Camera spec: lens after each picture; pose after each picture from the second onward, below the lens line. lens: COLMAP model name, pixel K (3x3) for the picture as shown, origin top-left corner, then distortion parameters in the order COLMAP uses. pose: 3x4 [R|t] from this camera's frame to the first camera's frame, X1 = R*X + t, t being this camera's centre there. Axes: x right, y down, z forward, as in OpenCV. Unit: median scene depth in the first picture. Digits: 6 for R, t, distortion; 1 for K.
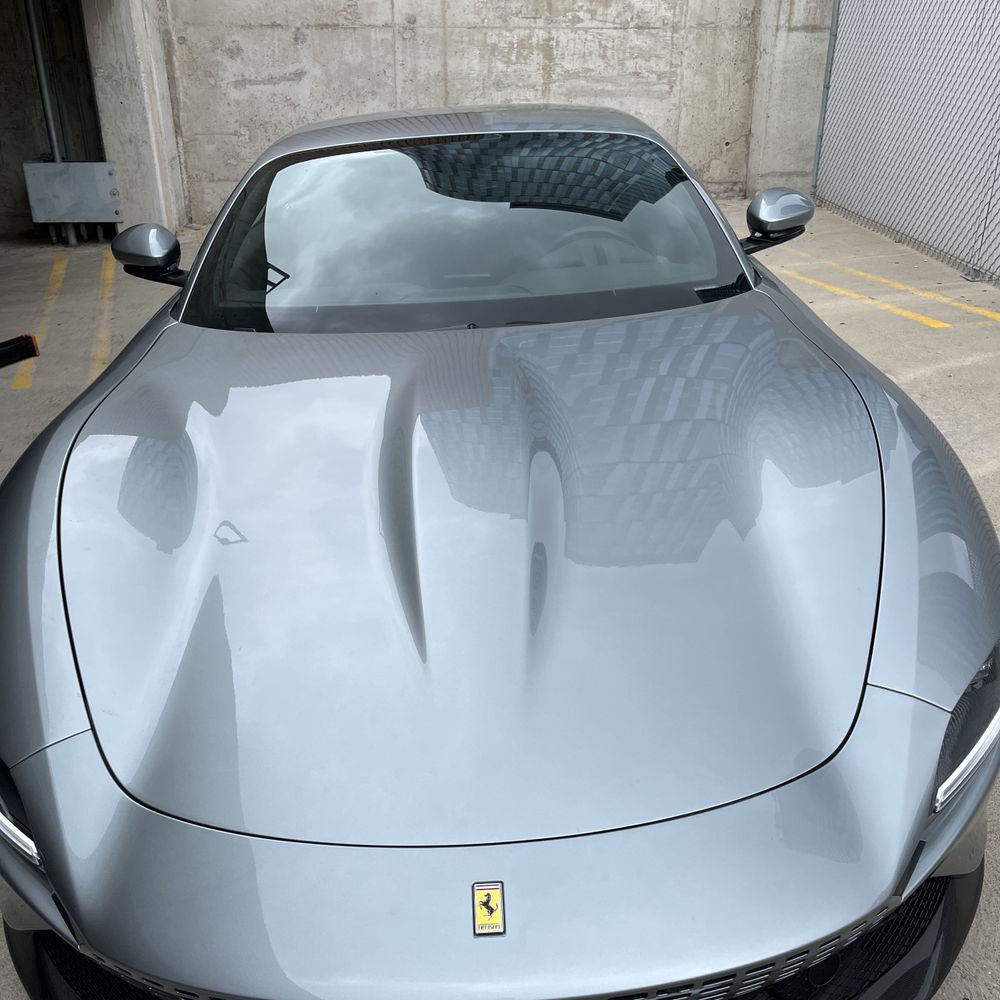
lens RADIAL K [[1014.5, 0, 496.1], [0, 1014.5, 512.7], [0, 0, 1]] dist [0.015865, 0.000000]
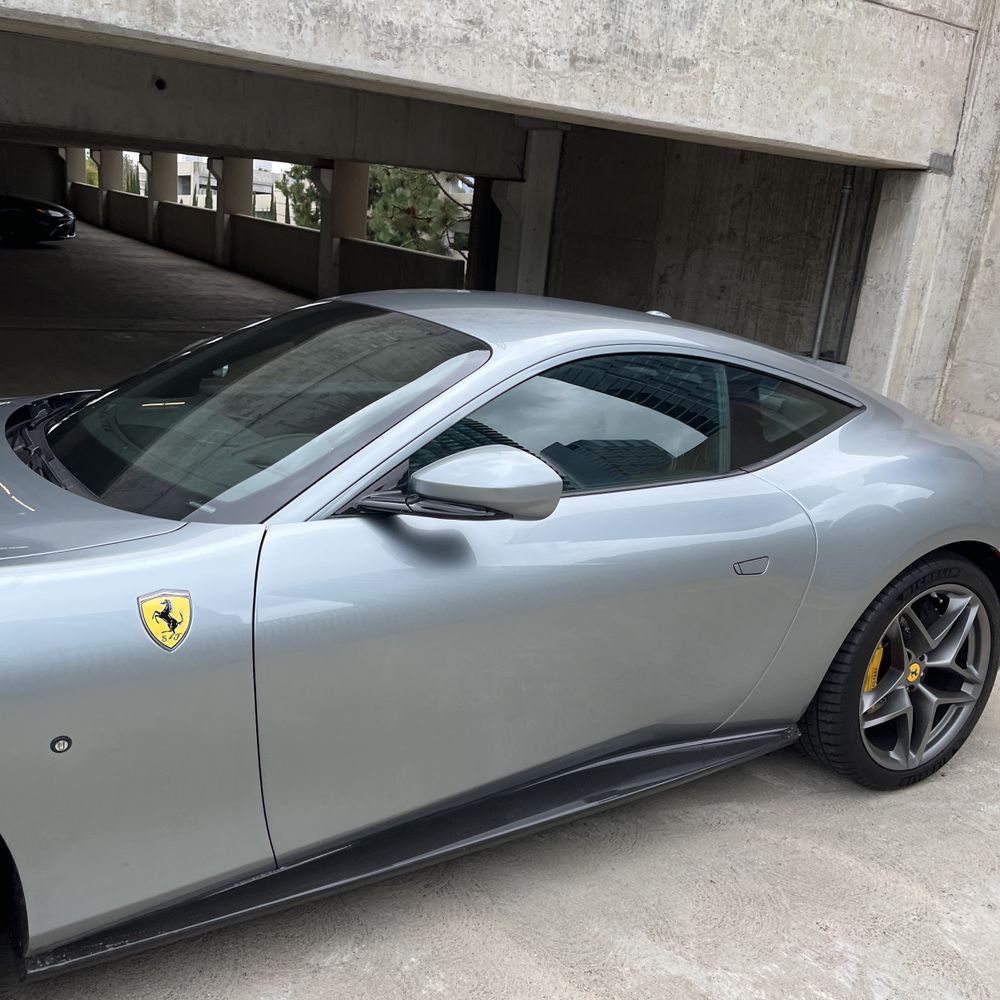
lens RADIAL K [[1014.5, 0, 502.8], [0, 1014.5, 514.3], [0, 0, 1]] dist [0.015865, 0.000000]
pose [[0.483471, 0.304213, -0.820799, 0.300614], [-0.461469, 0.885366, 0.056327, -0.118228], [0.743843, 0.351541, 0.568434, 0.243937]]
